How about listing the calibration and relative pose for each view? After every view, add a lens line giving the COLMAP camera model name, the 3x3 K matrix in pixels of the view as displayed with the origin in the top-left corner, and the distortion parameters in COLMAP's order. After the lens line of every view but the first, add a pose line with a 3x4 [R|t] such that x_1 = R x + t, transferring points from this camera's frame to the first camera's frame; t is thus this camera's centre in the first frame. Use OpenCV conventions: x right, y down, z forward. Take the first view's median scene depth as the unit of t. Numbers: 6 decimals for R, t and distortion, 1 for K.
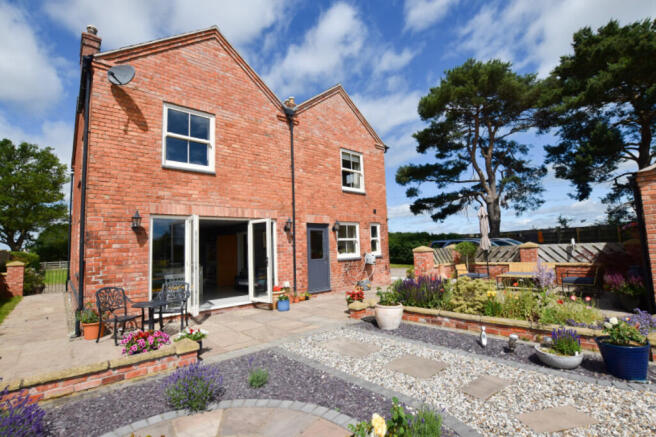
lens RADIAL K [[312.2, 0, 329.9], [0, 312.2, 217.0], [0, 0, 1]] dist [-0.022355, -0.000142]
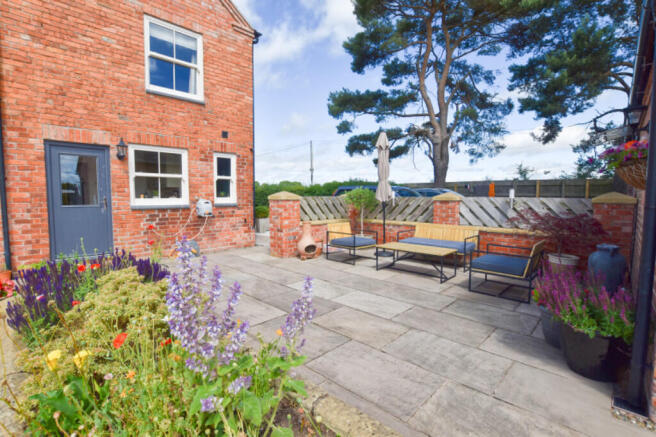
lens RADIAL K [[312.2, 0, 329.9], [0, 312.2, 217.0], [0, 0, 1]] dist [-0.022355, -0.000142]
pose [[0.997220, 0.036753, 0.064819, 0.326162], [-0.046880, 0.985615, 0.162377, 0.034883], [-0.057919, -0.164964, 0.984598, 0.342668]]
